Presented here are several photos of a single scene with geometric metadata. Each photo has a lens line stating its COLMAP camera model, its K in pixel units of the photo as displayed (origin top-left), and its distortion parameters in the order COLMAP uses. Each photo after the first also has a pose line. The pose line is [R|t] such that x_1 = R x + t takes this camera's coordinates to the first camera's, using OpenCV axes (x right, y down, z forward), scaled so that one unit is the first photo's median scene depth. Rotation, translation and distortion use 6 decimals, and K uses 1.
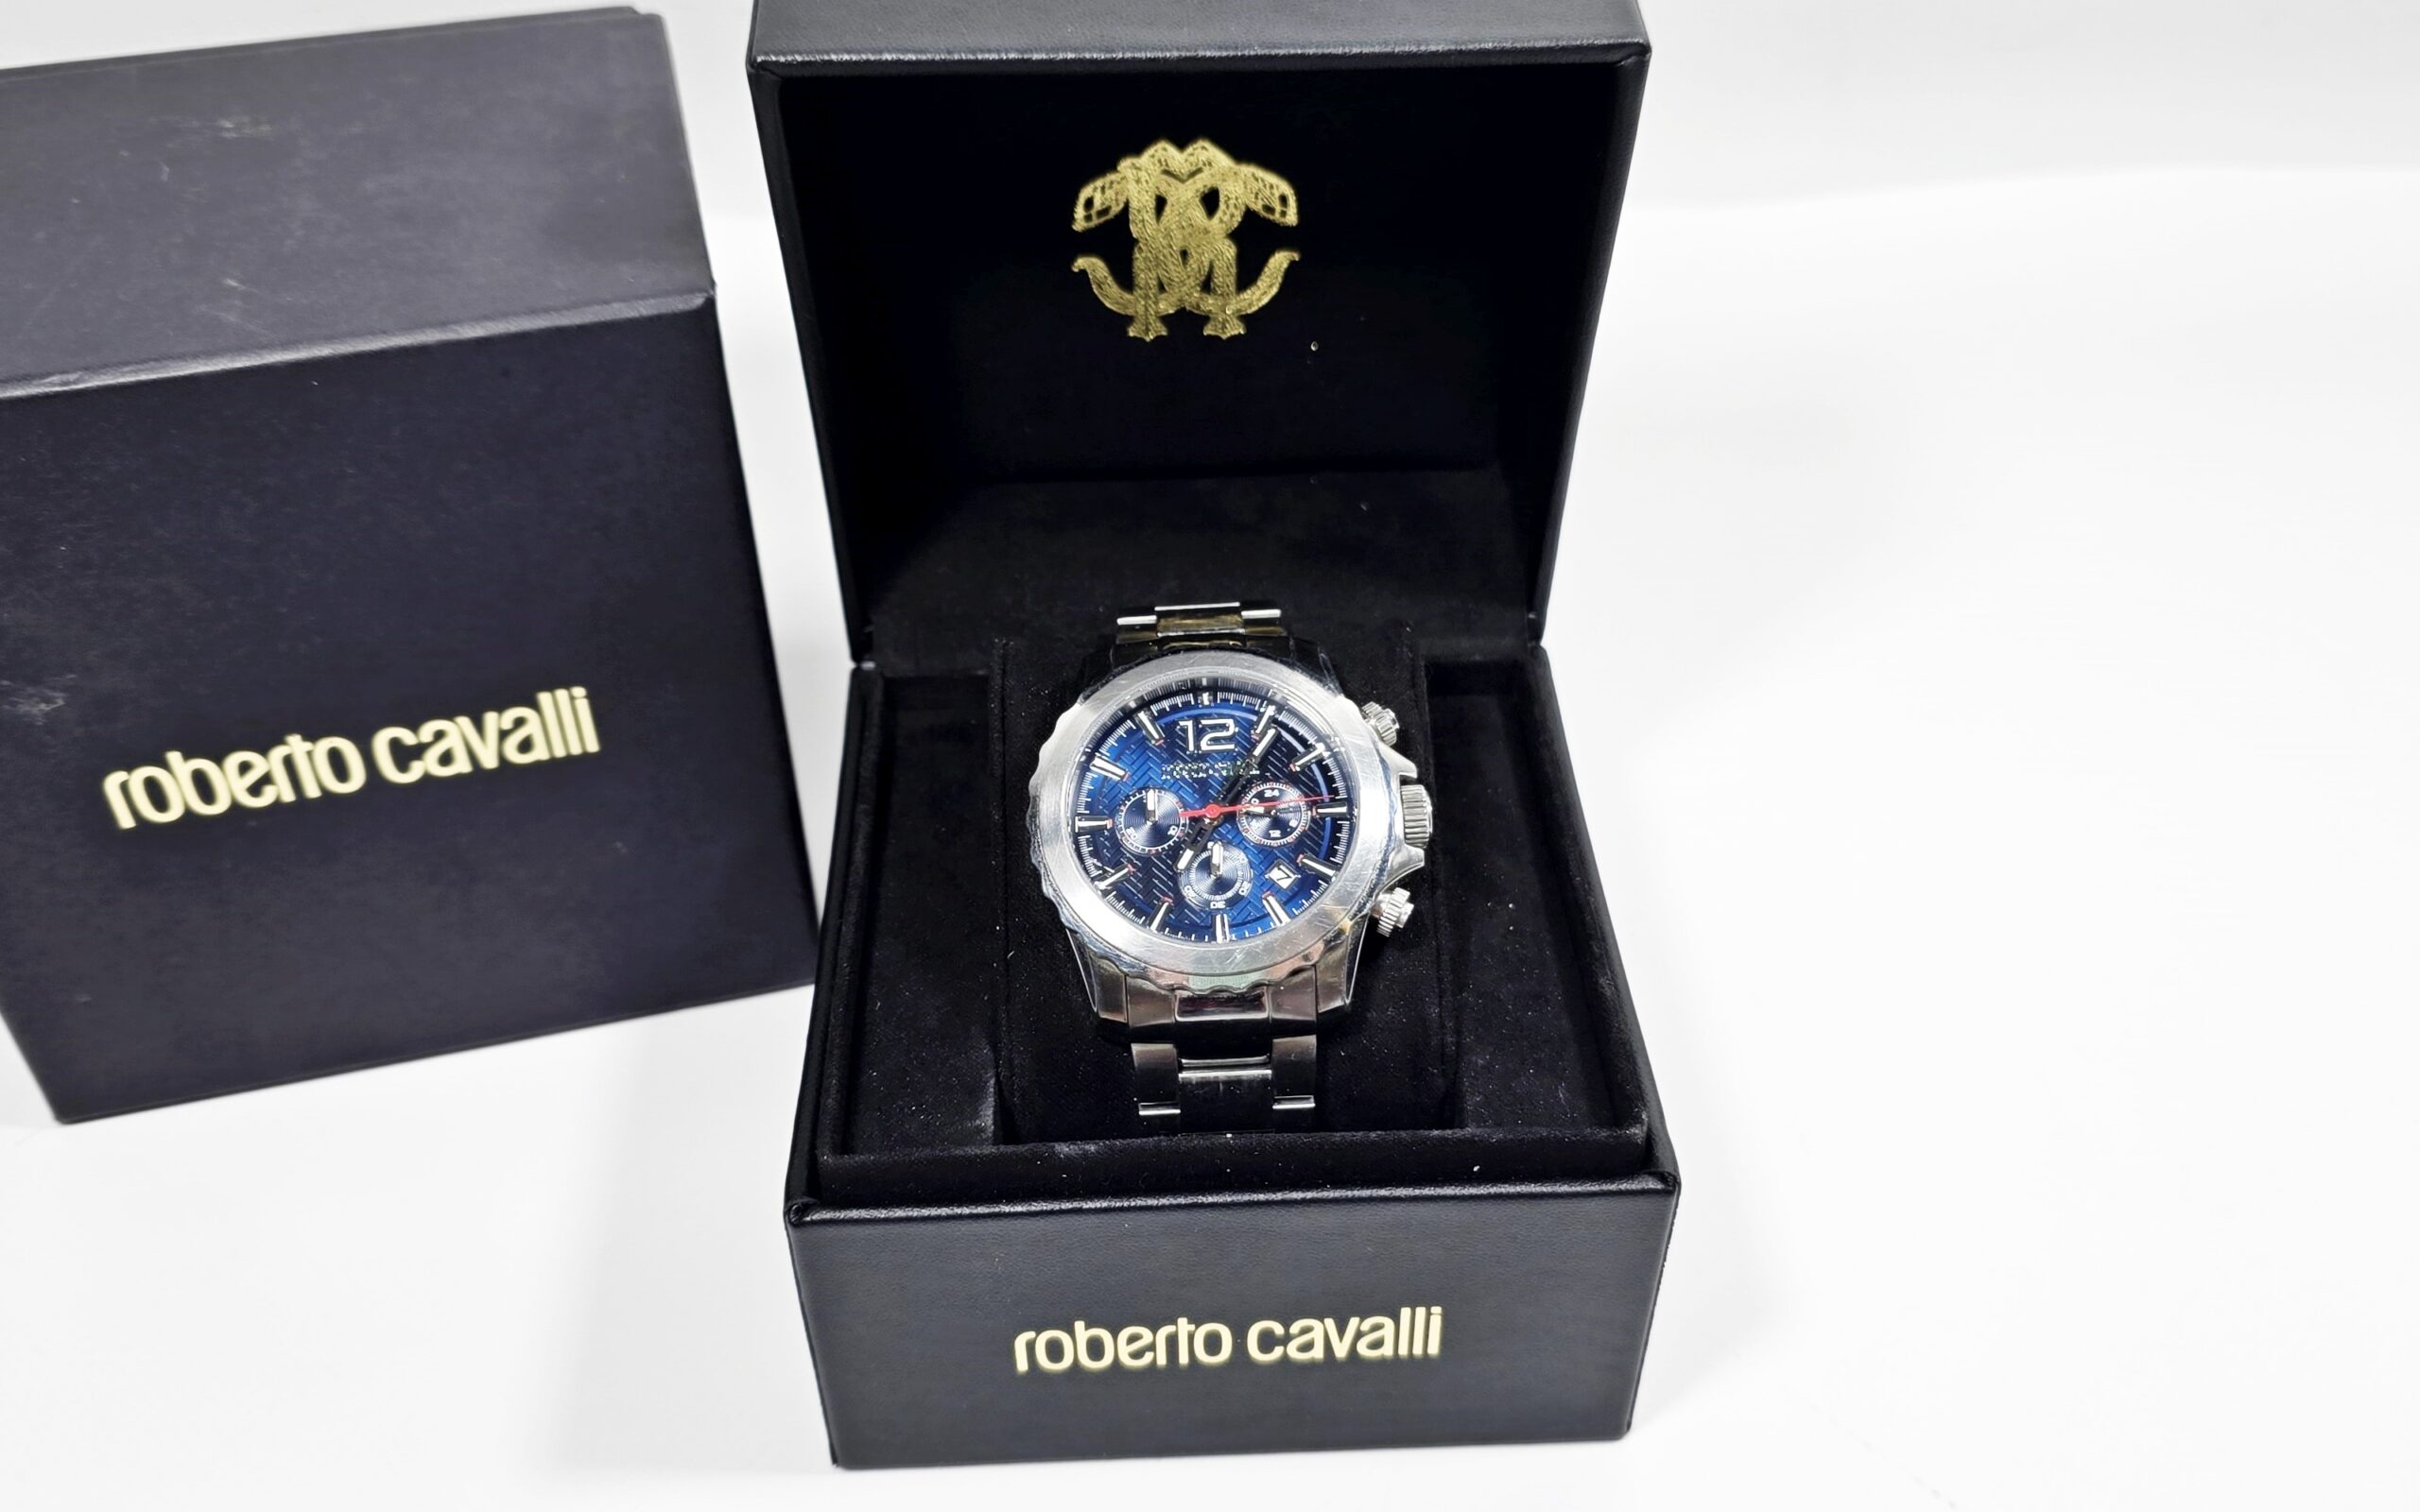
lens RADIAL K [[2306.2, 0, 1210.0], [0, 2306.2, 756.0], [0, 0, 1]] dist [-0.047063, -0.008535]
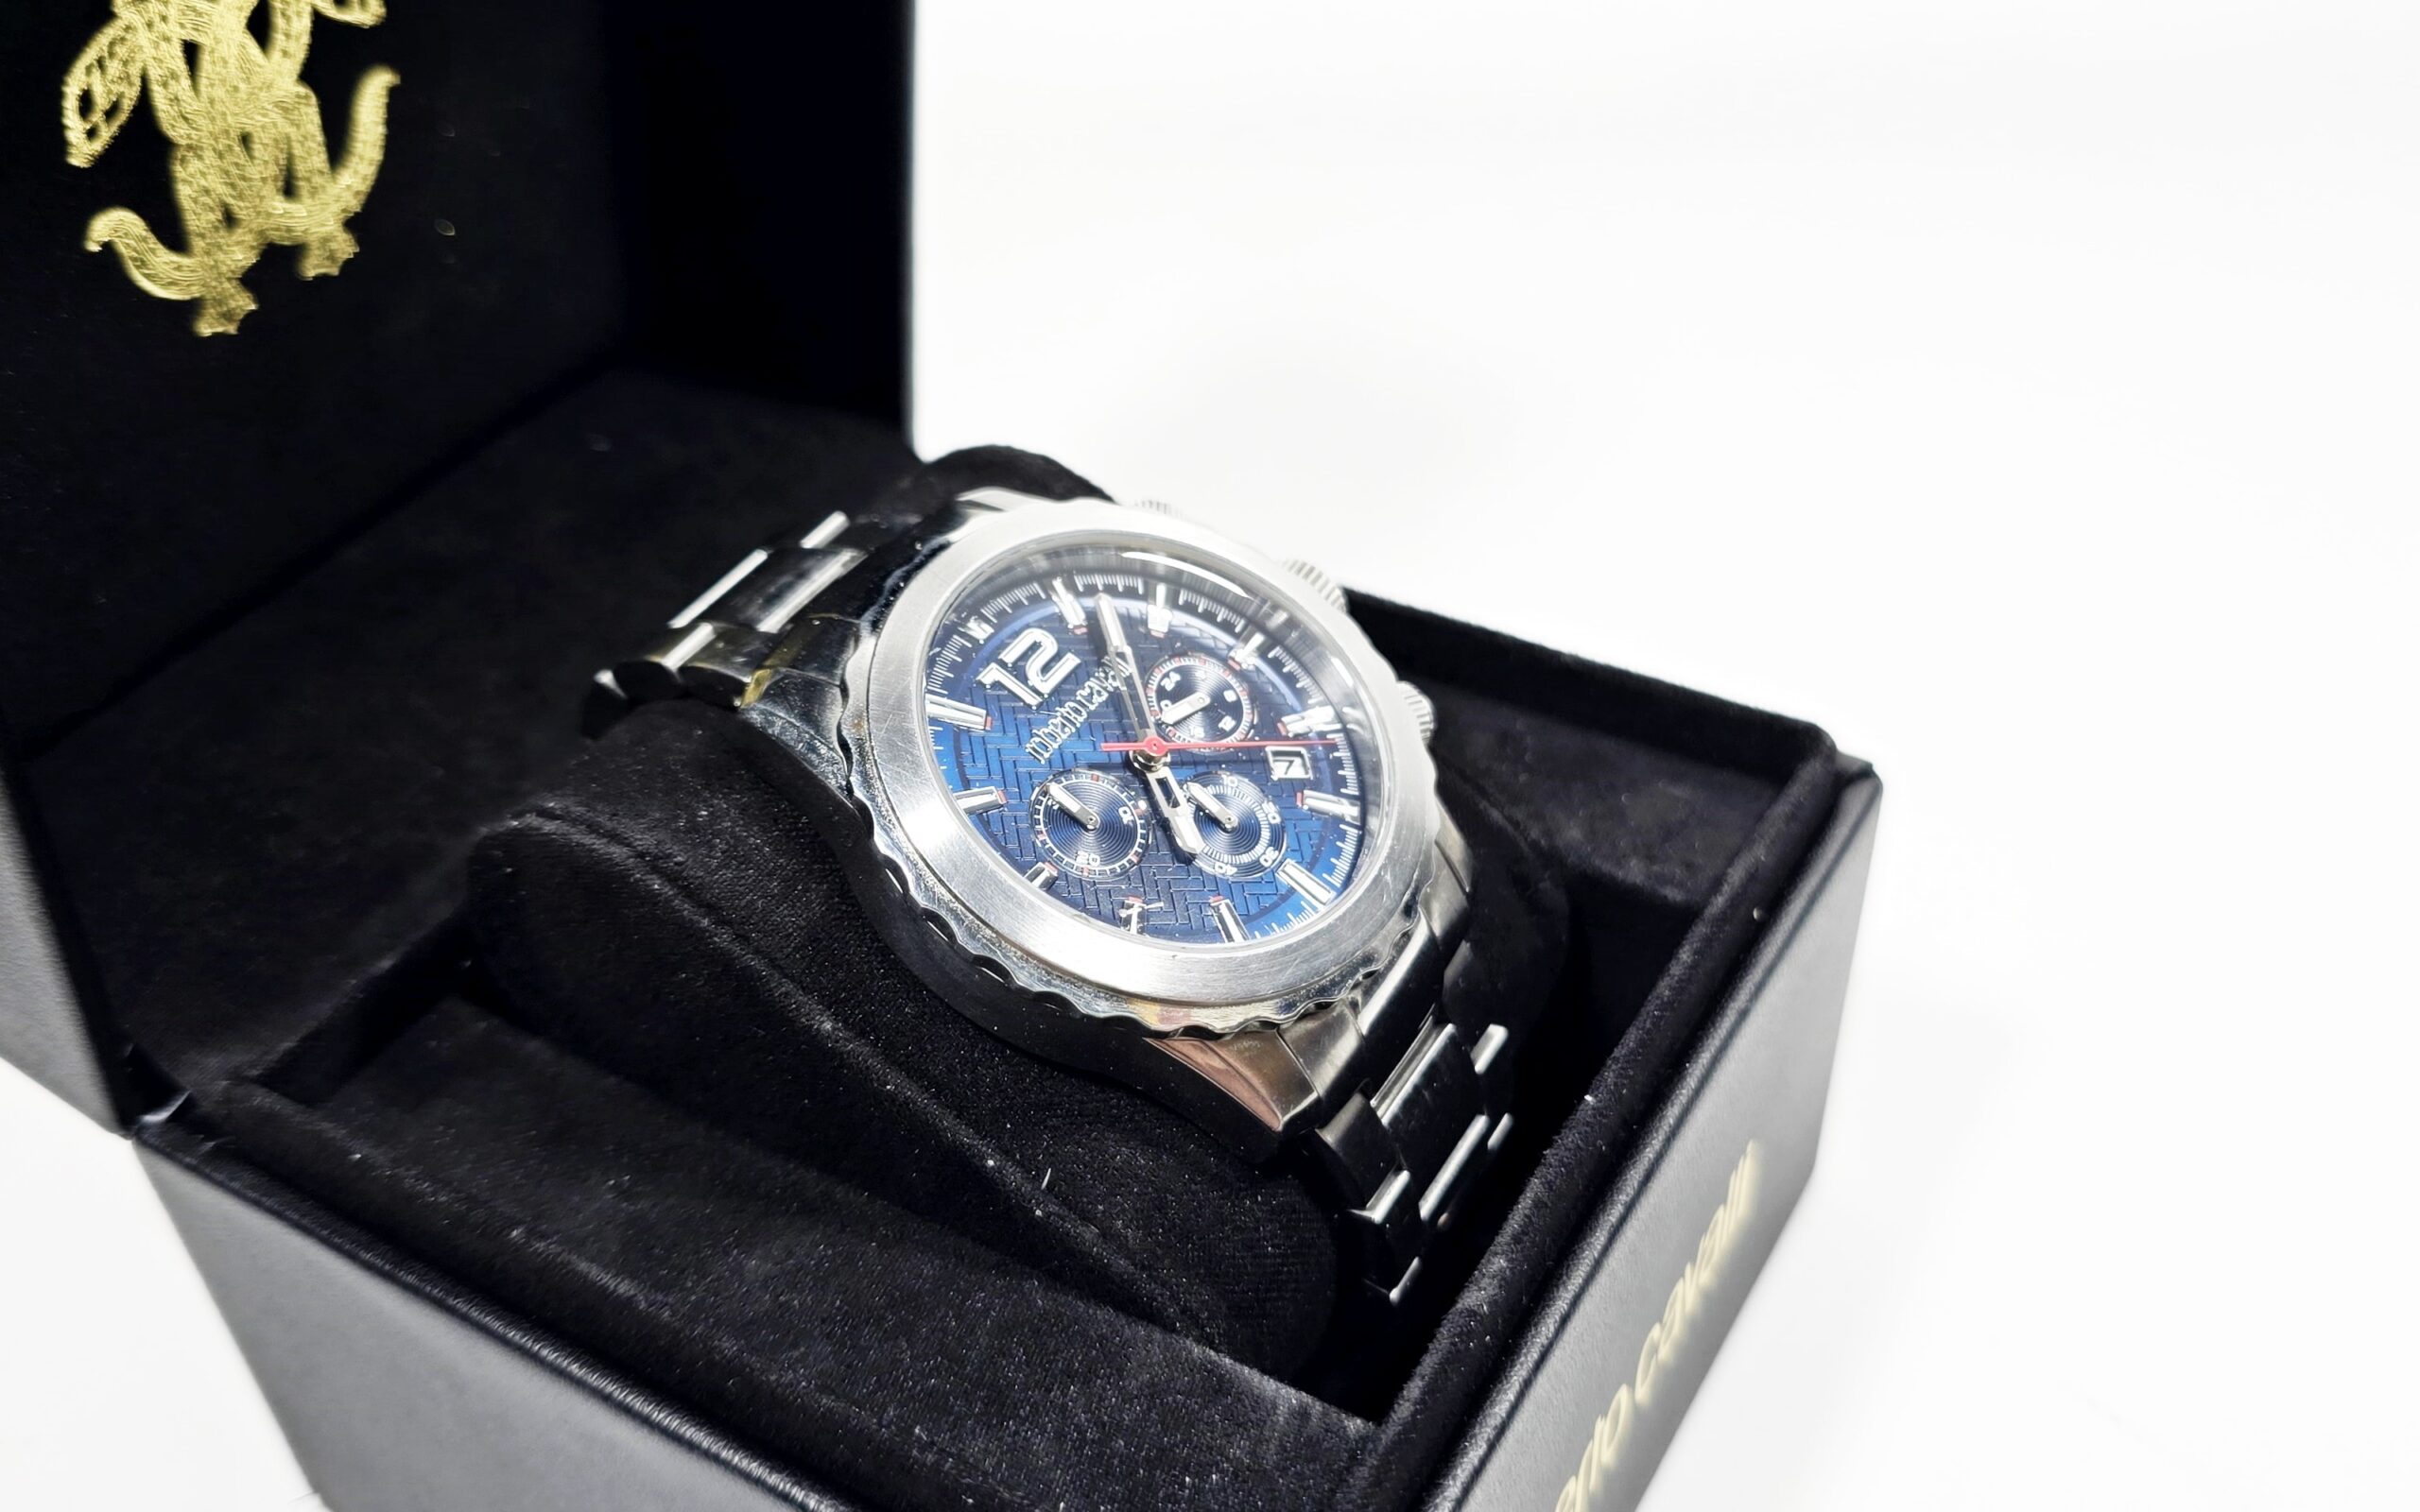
lens RADIAL K [[2306.2, 0, 1210.0], [0, 2306.2, 756.0], [0, 0, 1]] dist [-0.047063, -0.008535]
pose [[0.555199, -0.549635, 0.624224, -0.330575], [0.574717, 0.796047, 0.189761, -0.071438], [-0.601211, 0.253397, 0.757849, 0.497228]]
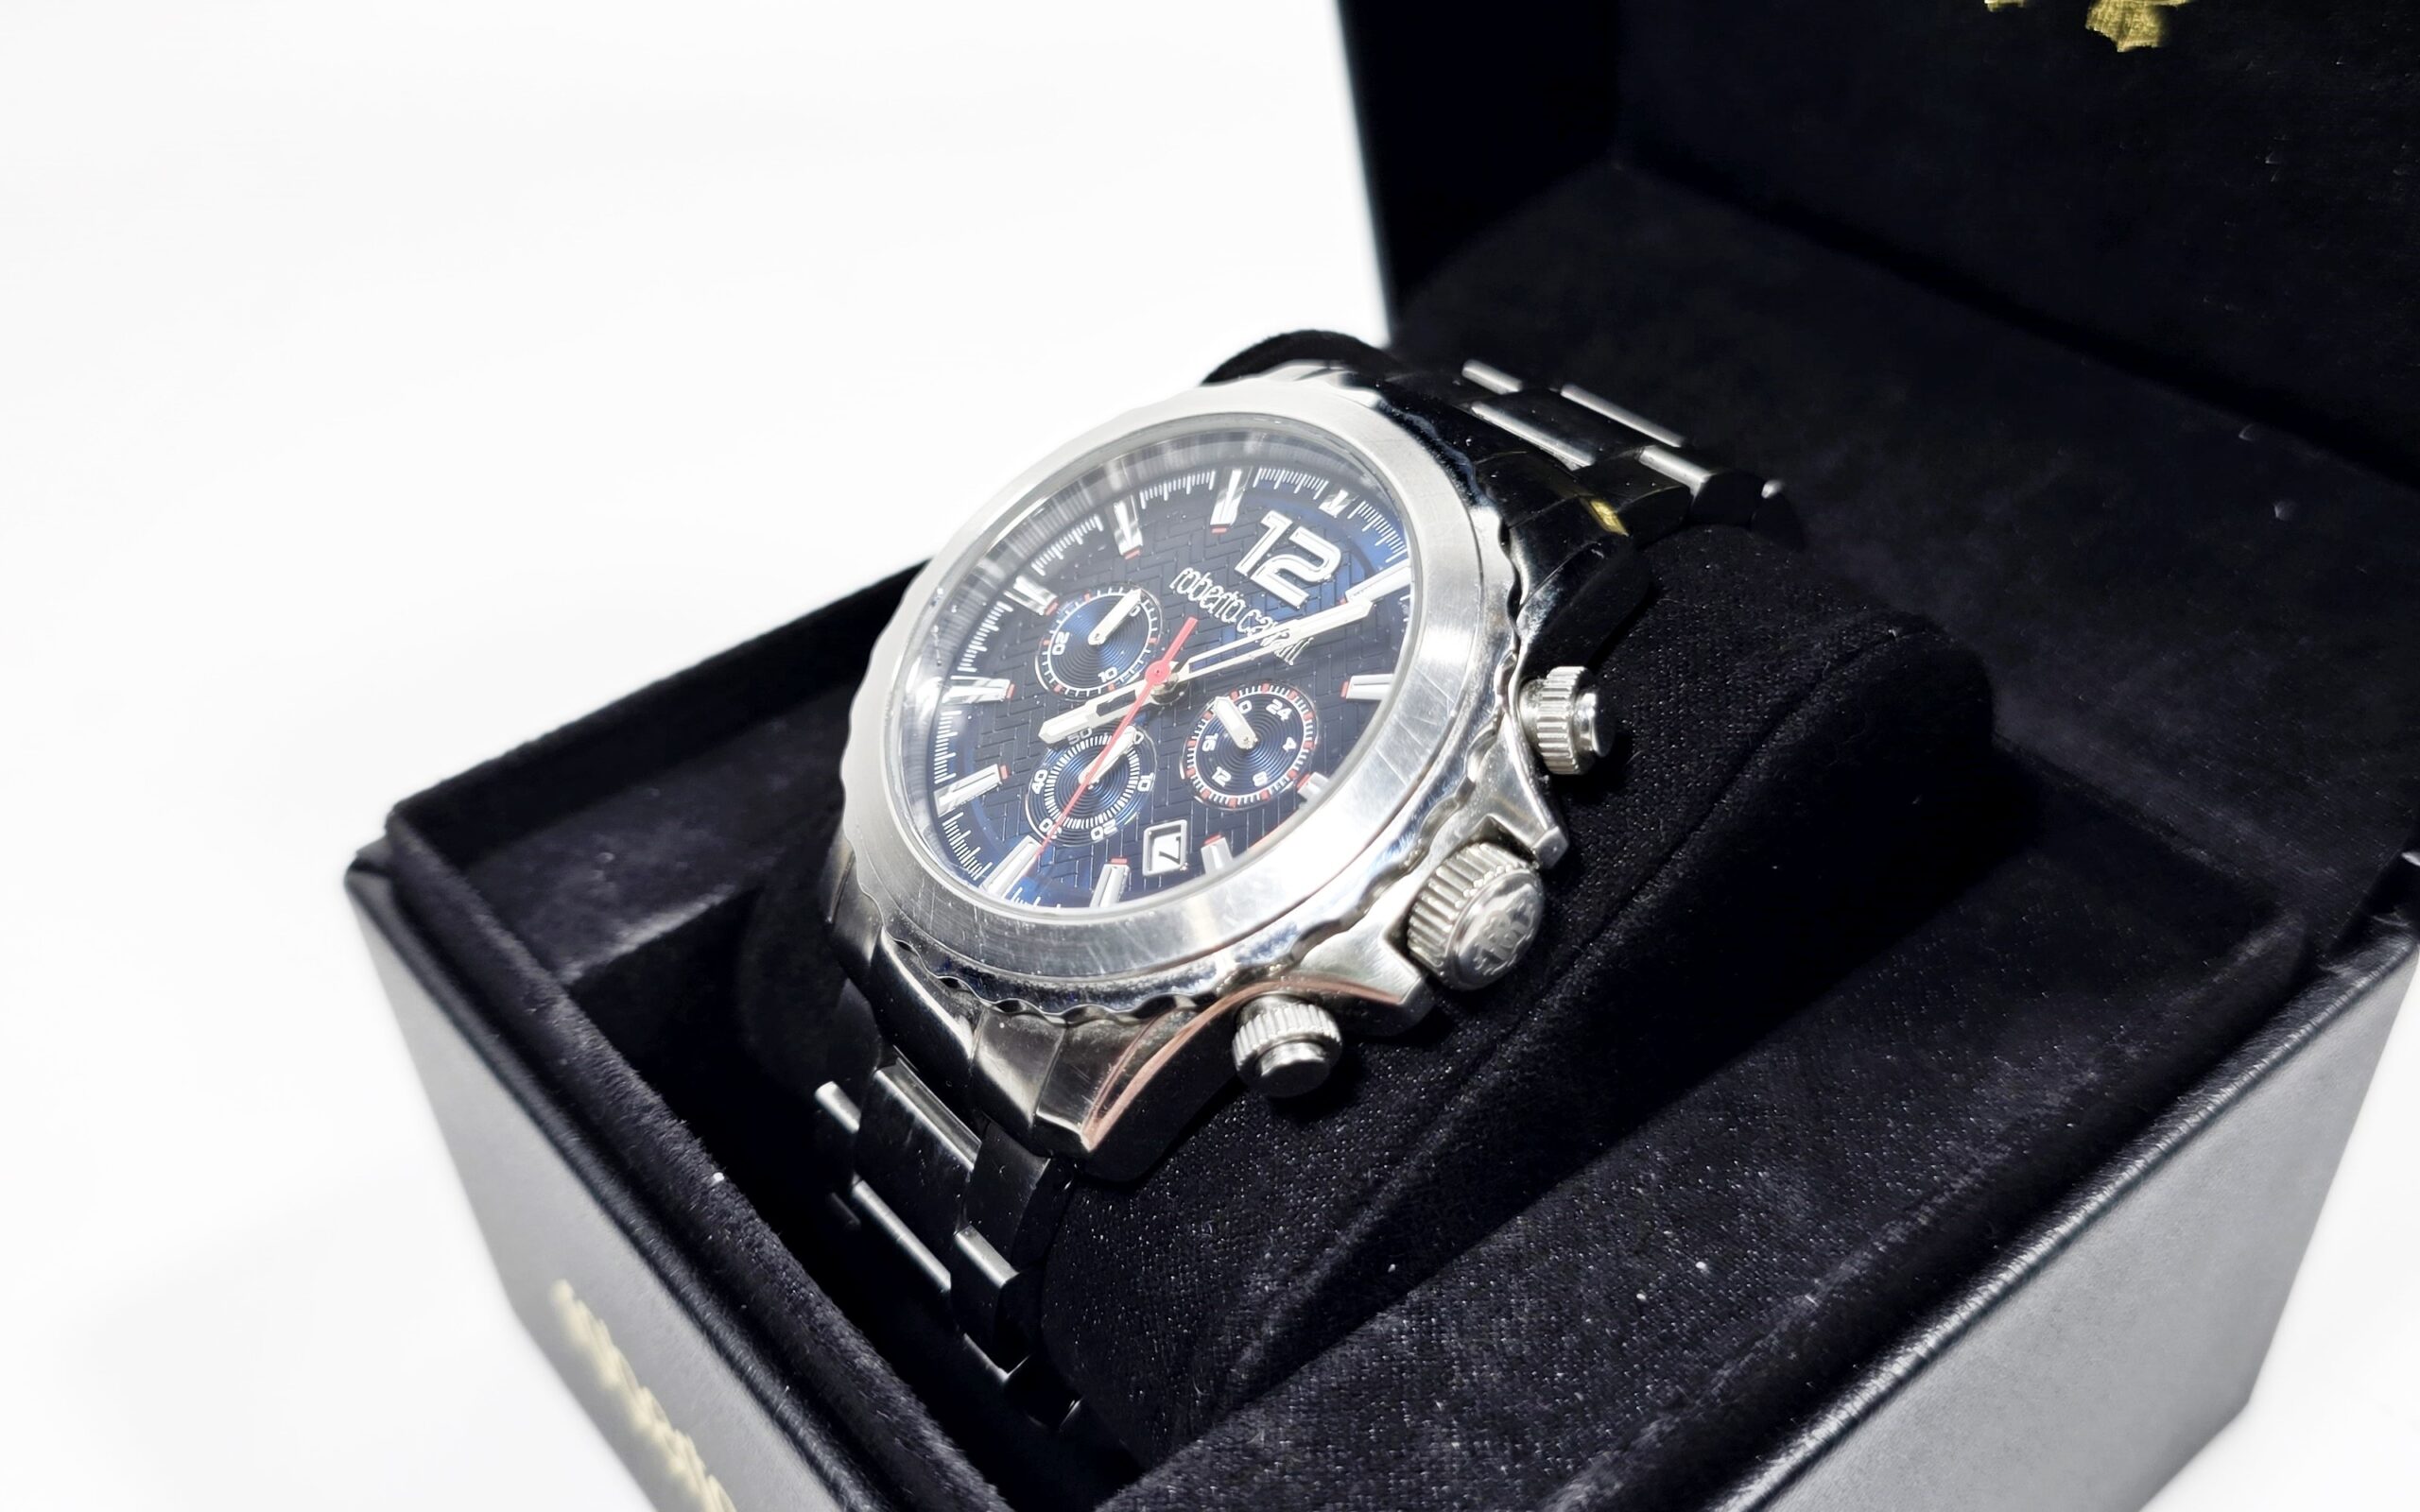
lens RADIAL K [[2306.2, 0, 1210.0], [0, 2306.2, 756.0], [0, 0, 1]] dist [-0.047063, -0.008535]
pose [[0.605742, 0.494342, -0.623461, 0.300343], [-0.486908, 0.850031, 0.200919, -0.060701], [0.629284, 0.181863, 0.755598, 0.578840]]
